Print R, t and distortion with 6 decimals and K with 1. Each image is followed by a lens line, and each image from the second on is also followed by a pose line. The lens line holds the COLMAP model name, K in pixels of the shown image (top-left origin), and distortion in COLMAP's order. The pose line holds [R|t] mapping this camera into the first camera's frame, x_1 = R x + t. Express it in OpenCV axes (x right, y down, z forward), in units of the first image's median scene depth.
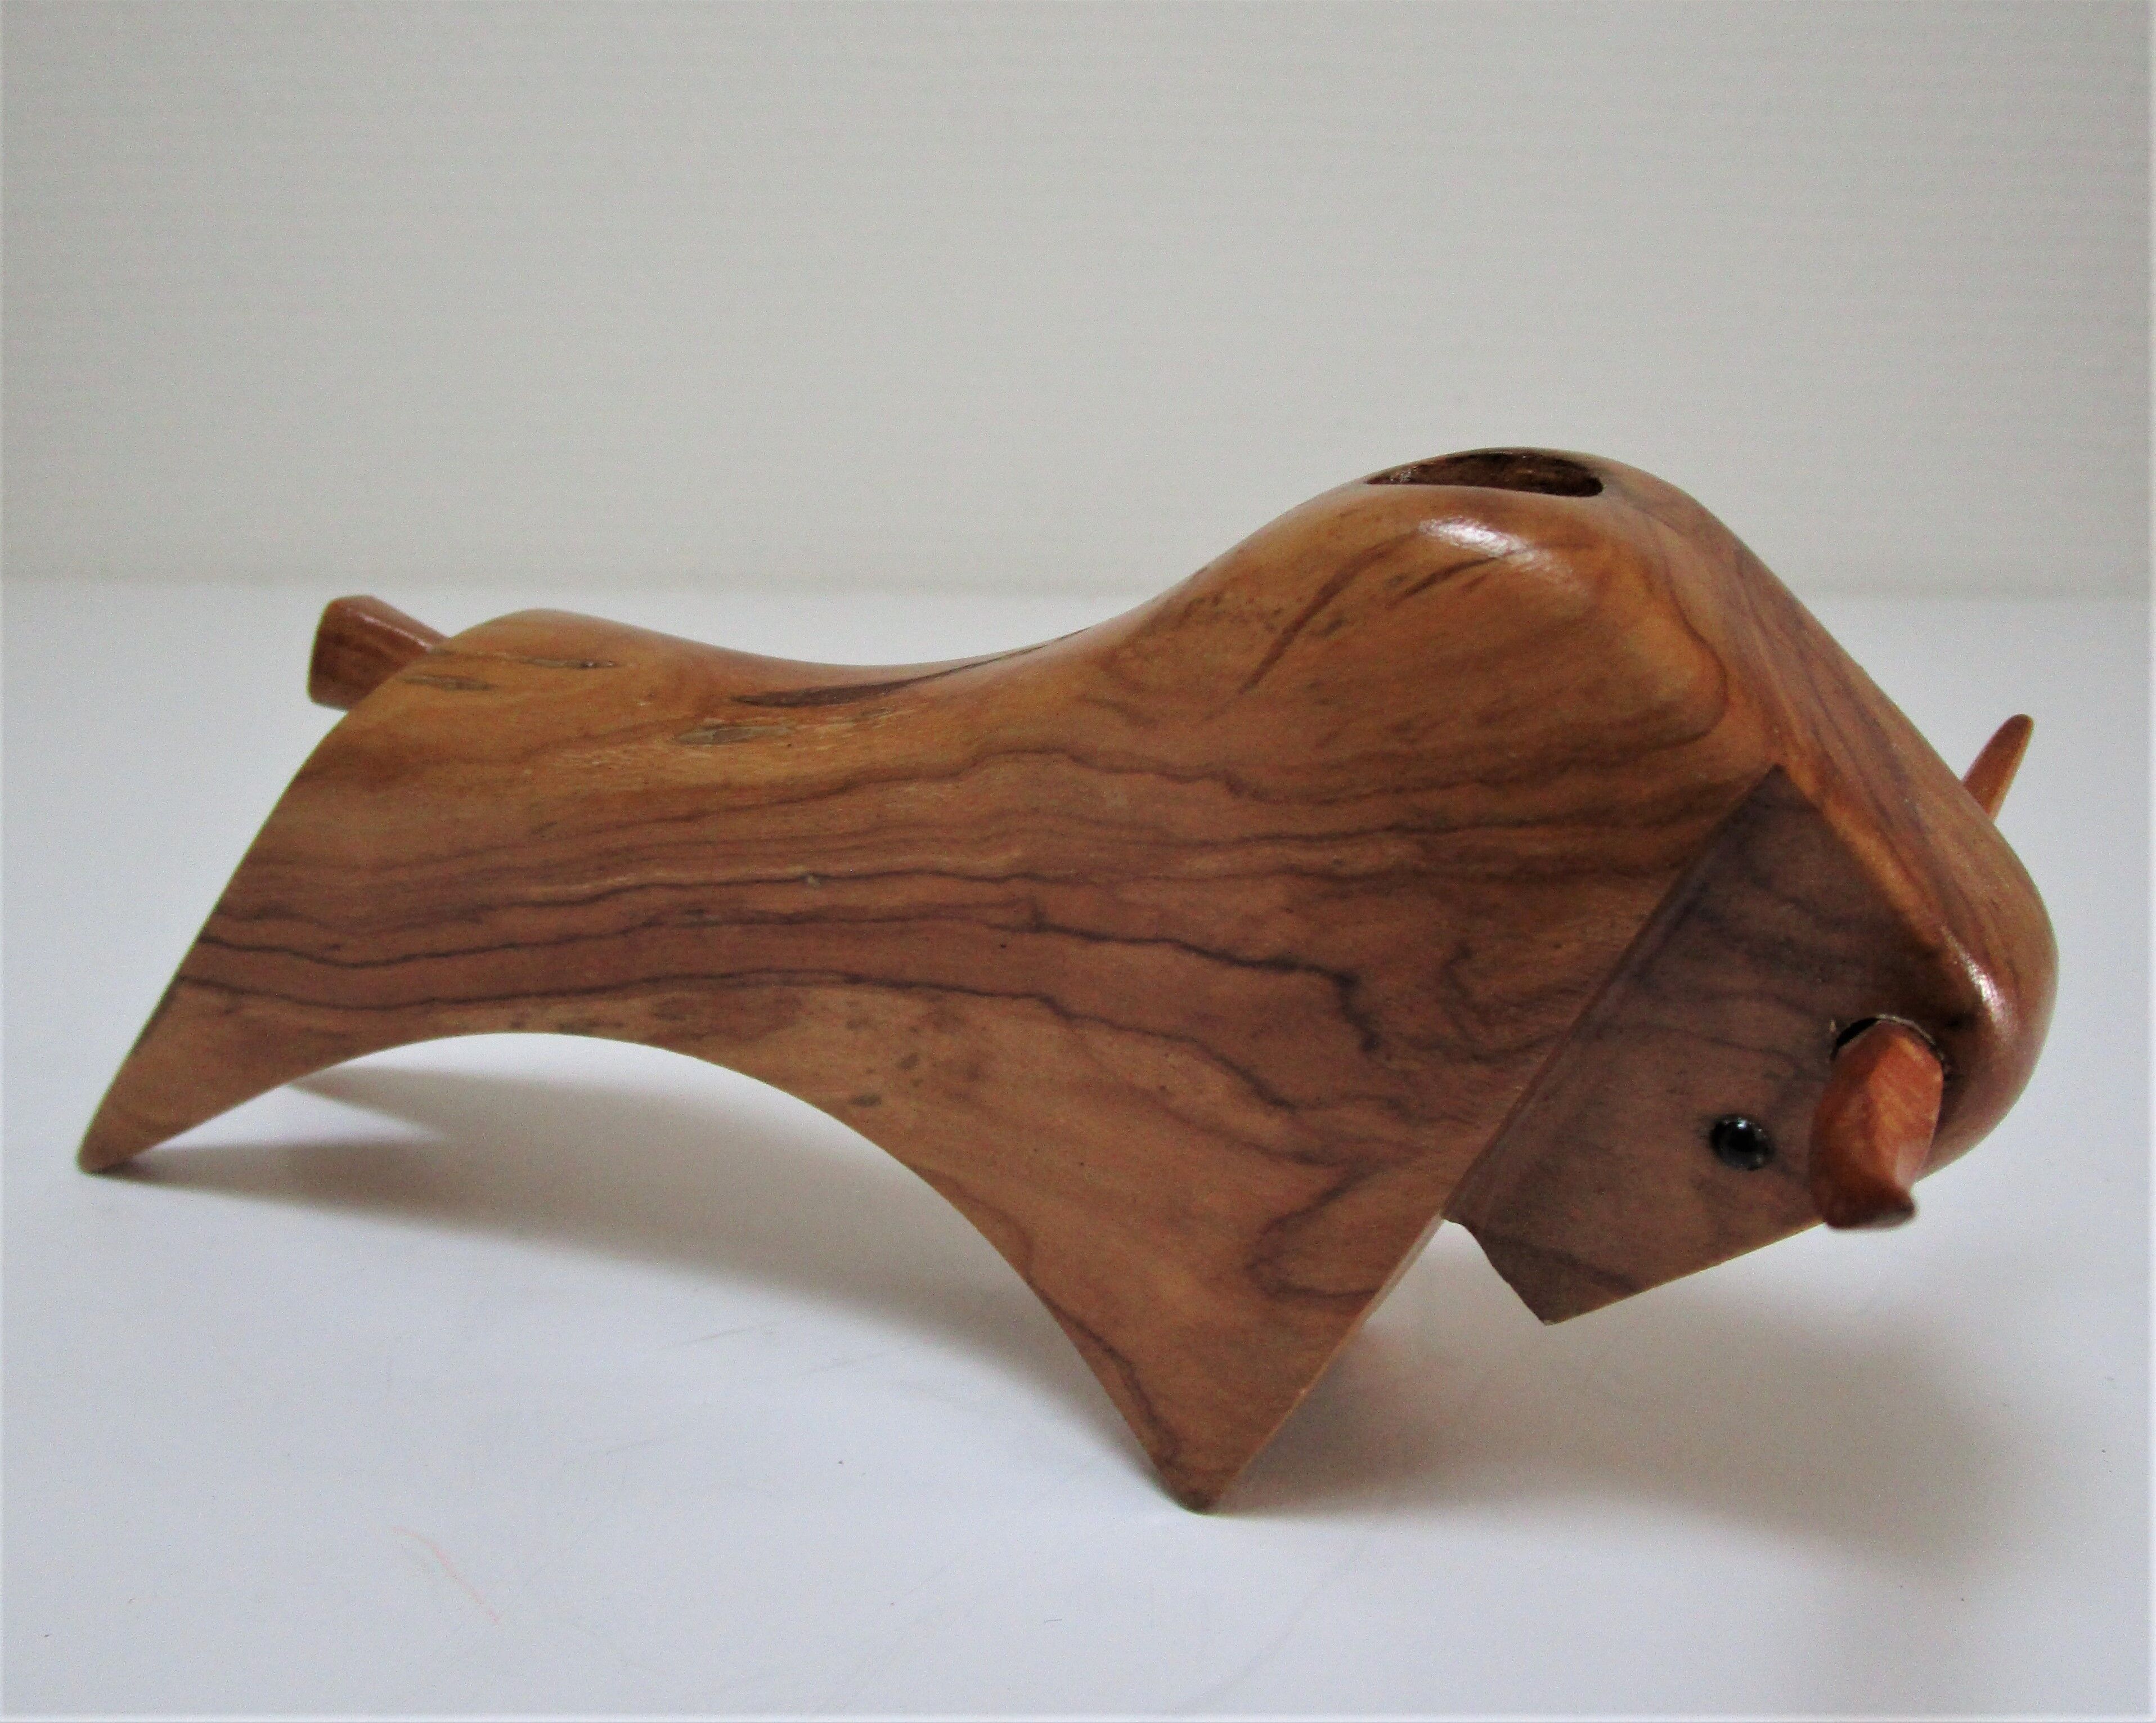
lens RADIAL K [[2054.5, 0, 1090.5], [0, 2054.5, 842.2], [0, 0, 1]] dist [-0.029669, 0.000000]
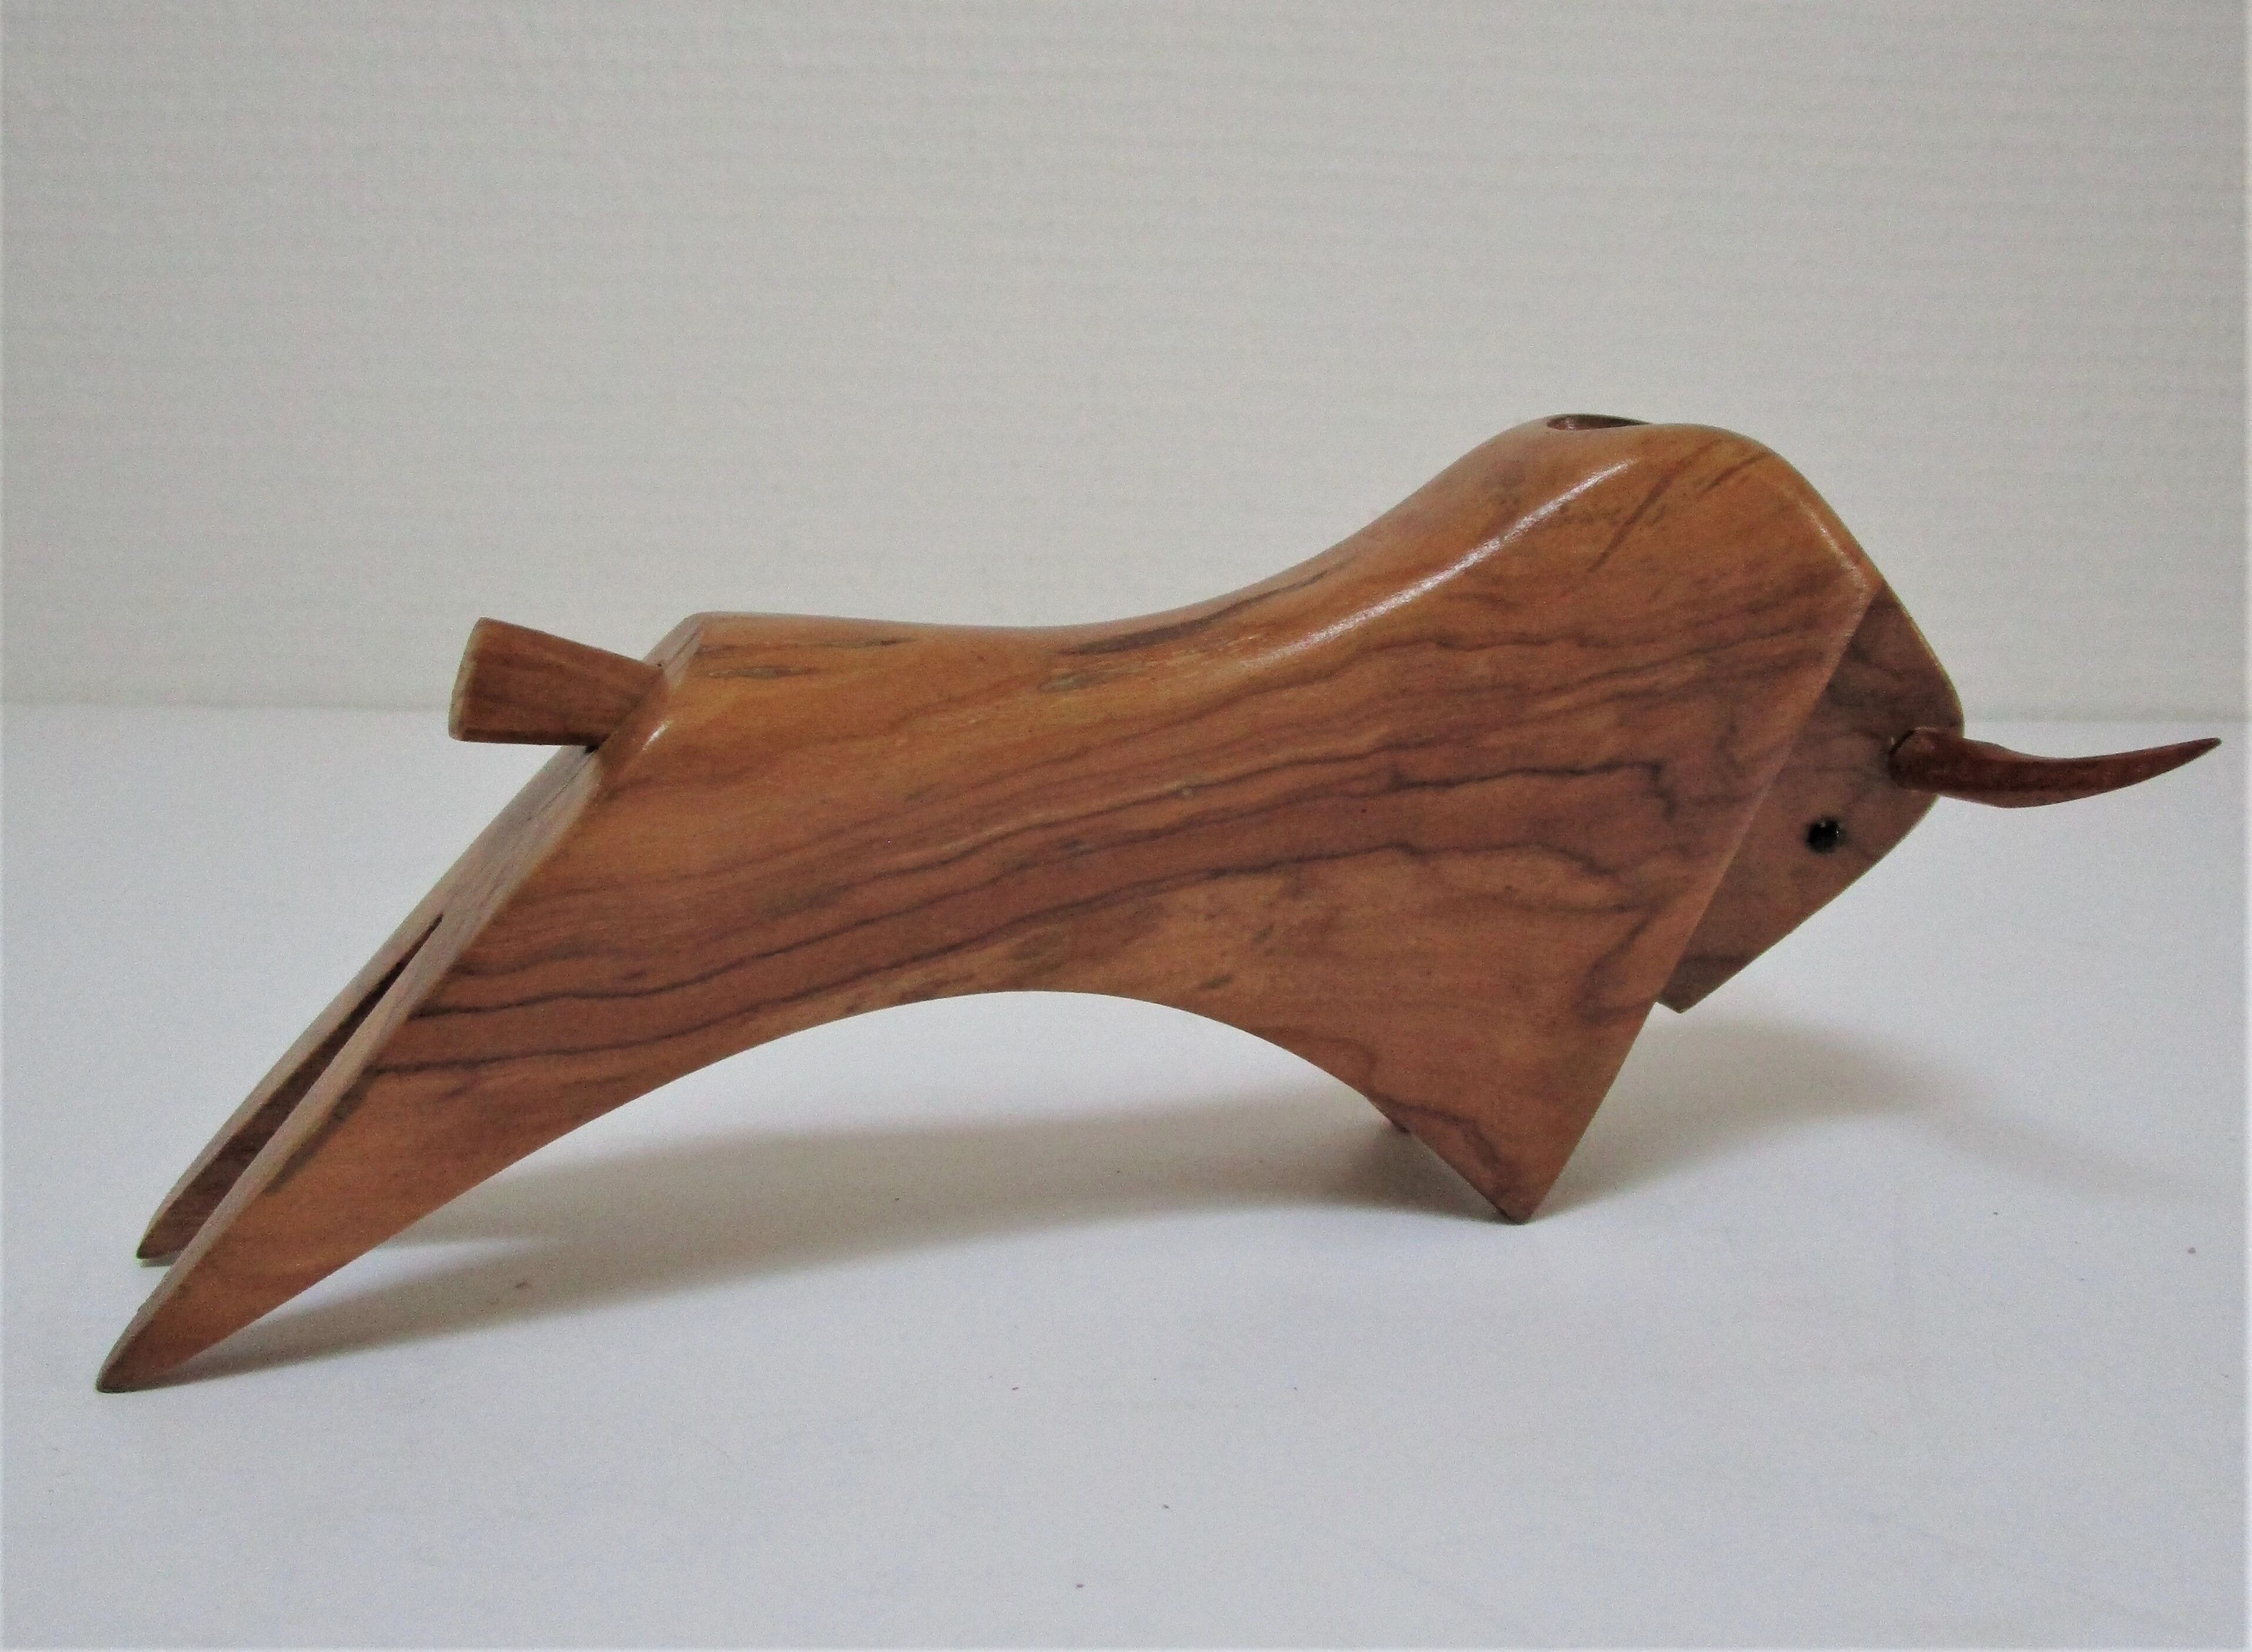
lens RADIAL K [[2076.5, 0, 1110.8], [0, 2076.5, 824.0], [0, 0, 1]] dist [-0.013581, -0.005721]
pose [[0.704060, -0.128736, 0.698374, -1.032002], [0.194359, 0.980814, -0.015142, 0.047798], [-0.683026, 0.146396, 0.715572, 0.202832]]
